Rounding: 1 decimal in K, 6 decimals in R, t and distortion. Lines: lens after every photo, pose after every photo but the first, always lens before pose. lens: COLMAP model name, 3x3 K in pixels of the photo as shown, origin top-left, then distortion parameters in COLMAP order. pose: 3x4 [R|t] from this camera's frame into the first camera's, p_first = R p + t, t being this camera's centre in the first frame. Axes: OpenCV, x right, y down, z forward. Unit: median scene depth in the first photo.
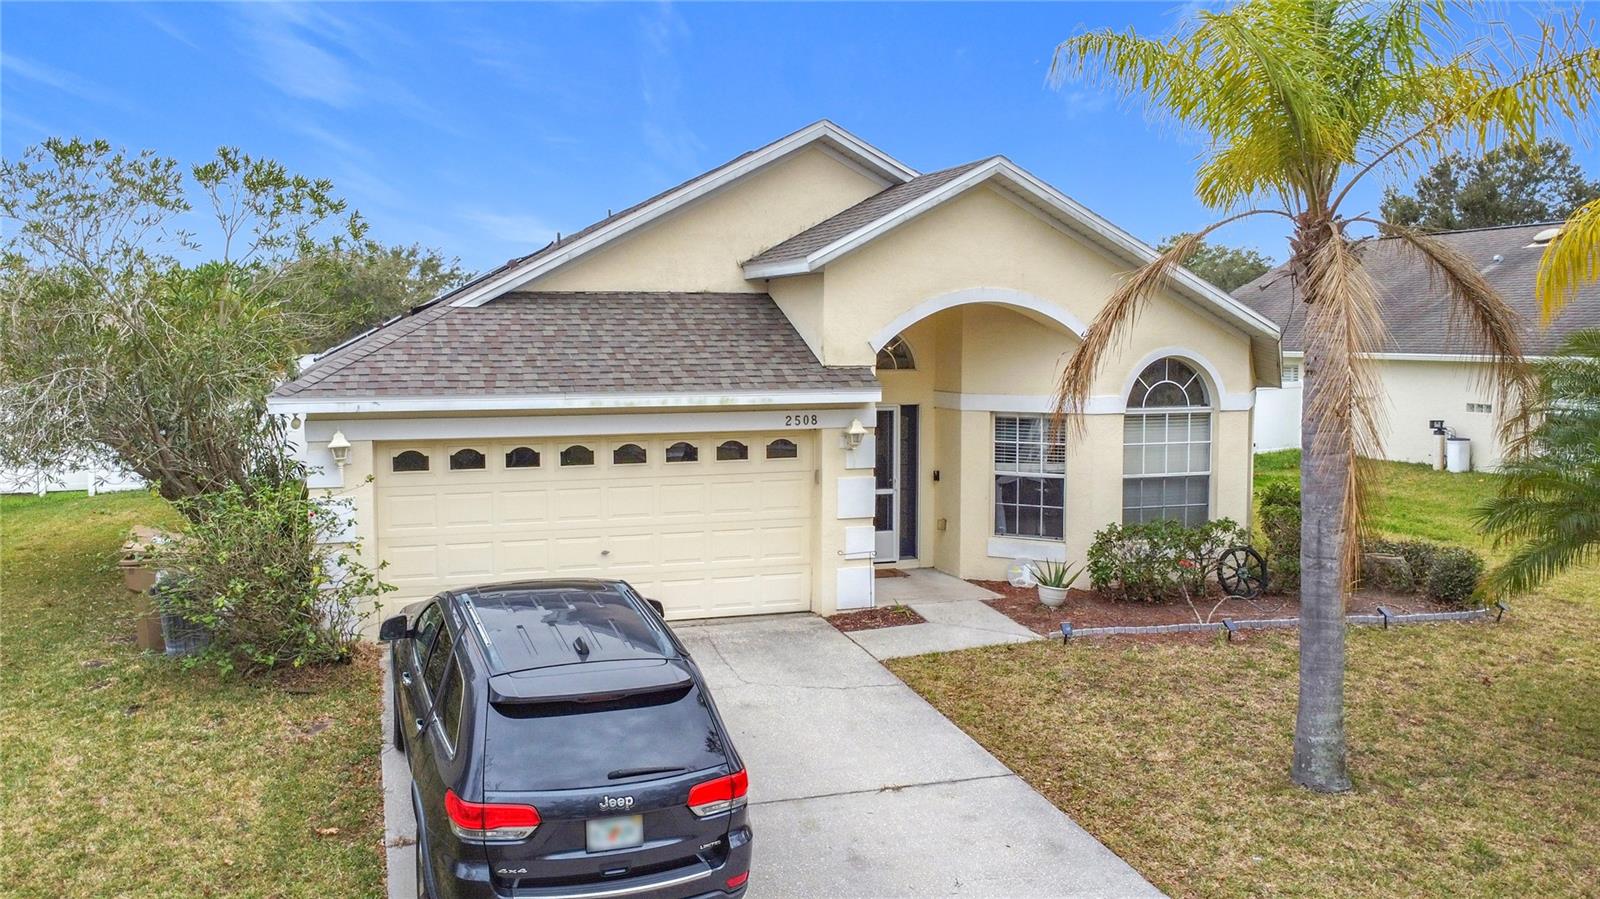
lens RADIAL K [[1173.6, 0, 667.7], [0, 1173.6, 419.2], [0, 0, 1]] dist [-0.003036, -0.000383]
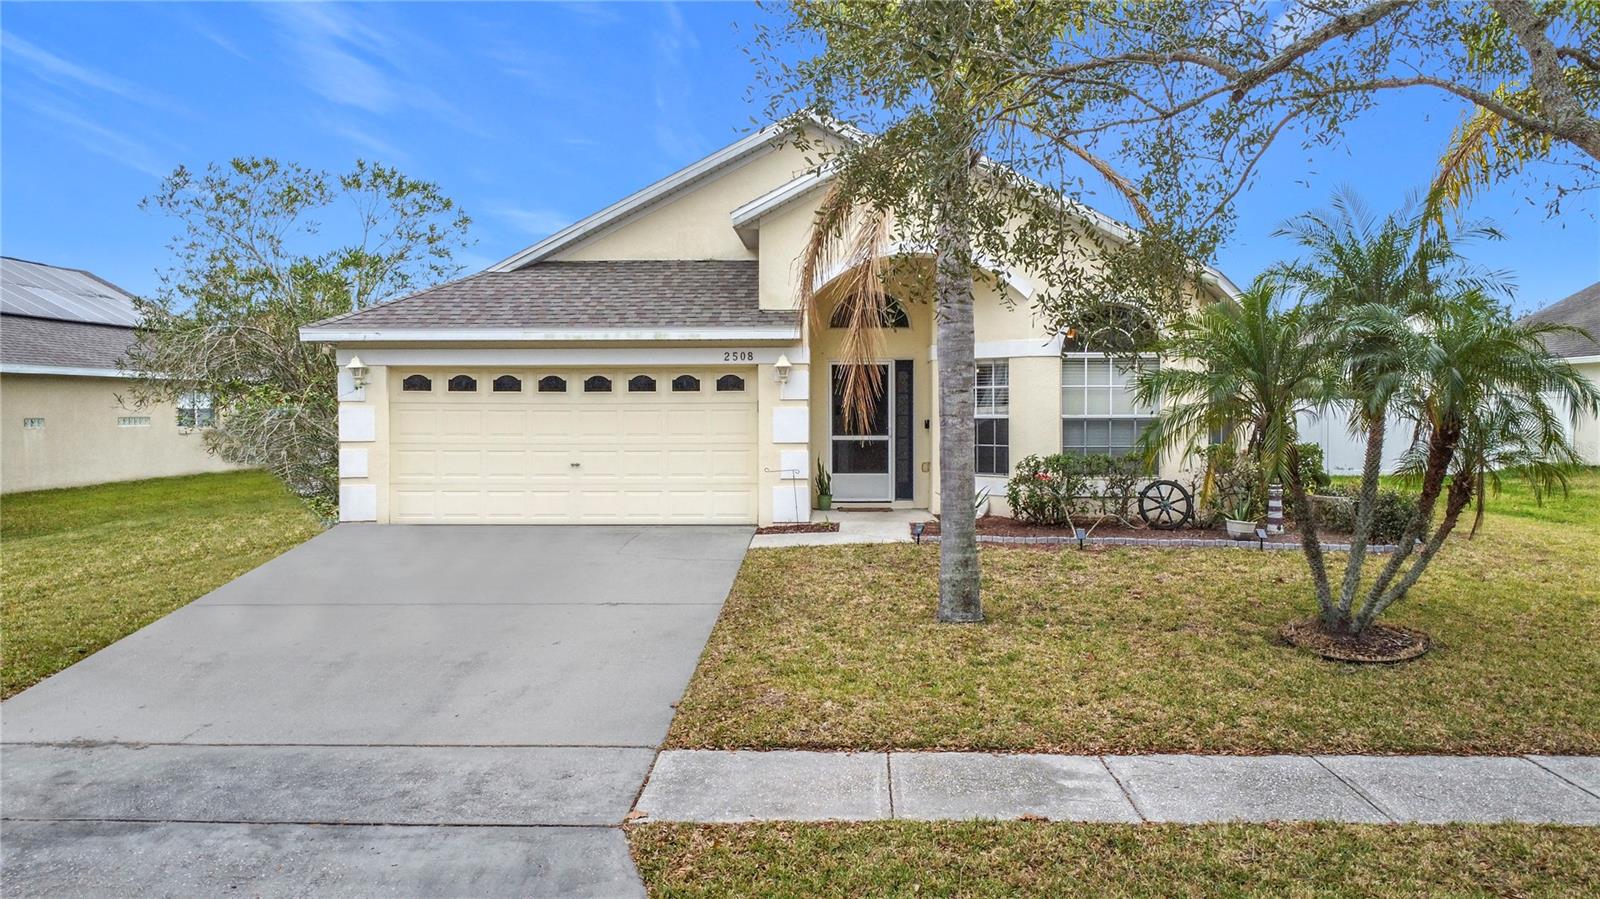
lens RADIAL K [[1171.2, 0, 831.3], [0, 1171.2, 452.0], [0, 0, 1]] dist [0.001275, 0.394095]
pose [[0.959661, 0.011633, -0.280919, 0.523930], [-0.022496, 0.999117, -0.035476, 0.133389], [0.280258, 0.040364, 0.959076, -0.088533]]
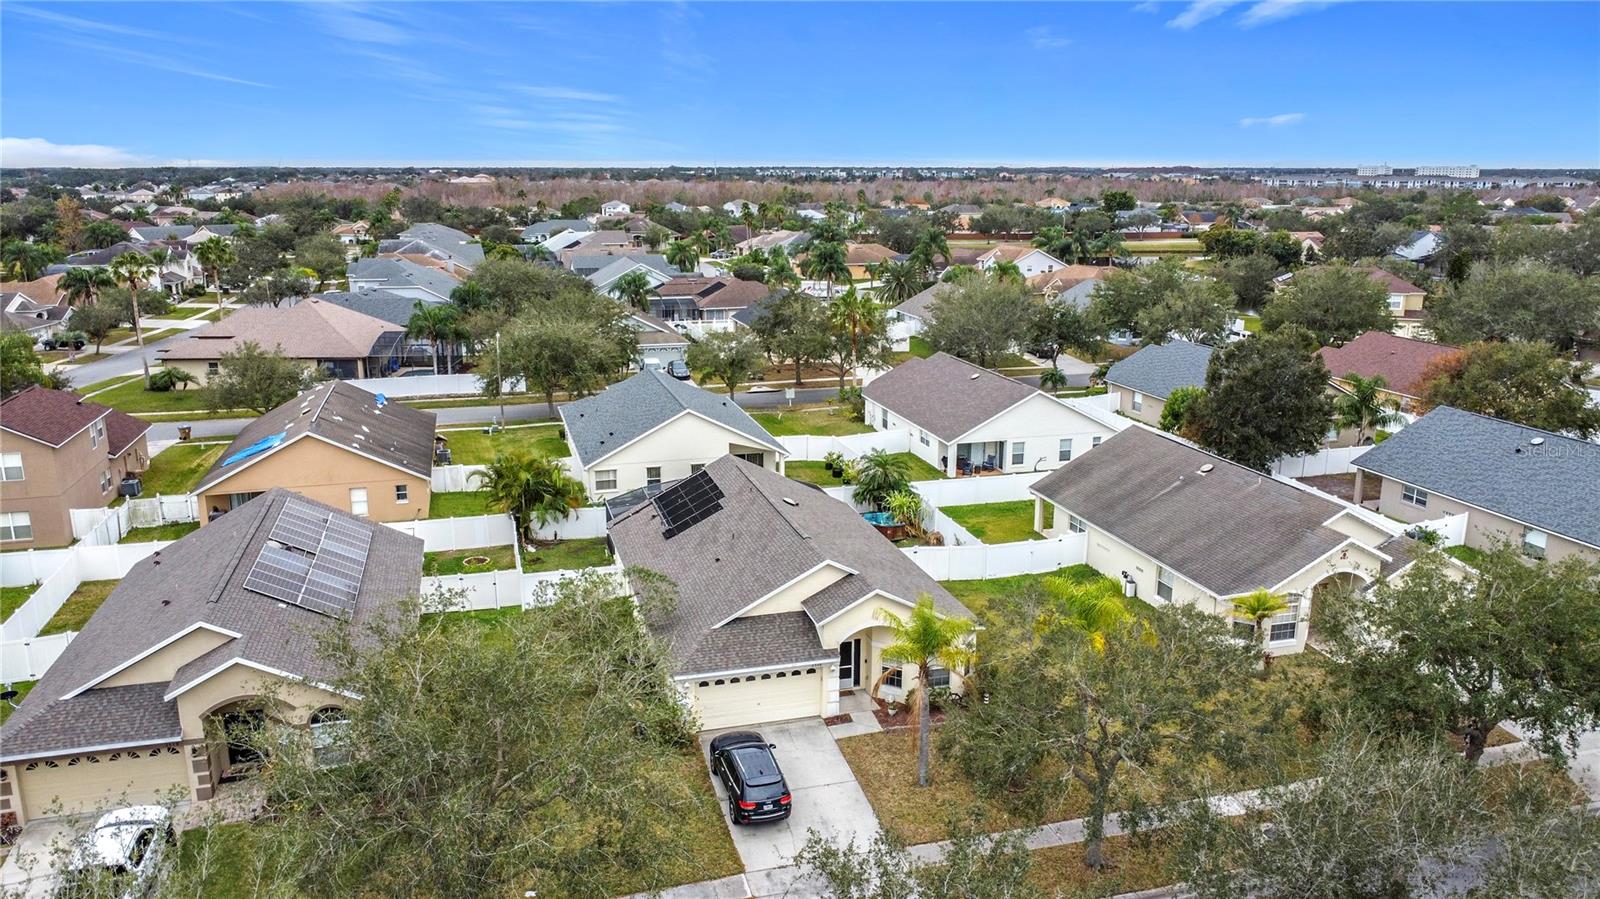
lens RADIAL K [[1150.1, 0, 800.0], [0, 1150.1, 449.5], [0, 0, 1]] dist [-0.014408, -0.004580]
pose [[0.999771, 0.003388, 0.021139, -0.005494], [-0.006991, 0.984933, 0.172797, -1.156912], [-0.020235, -0.172905, 0.984731, -2.100174]]
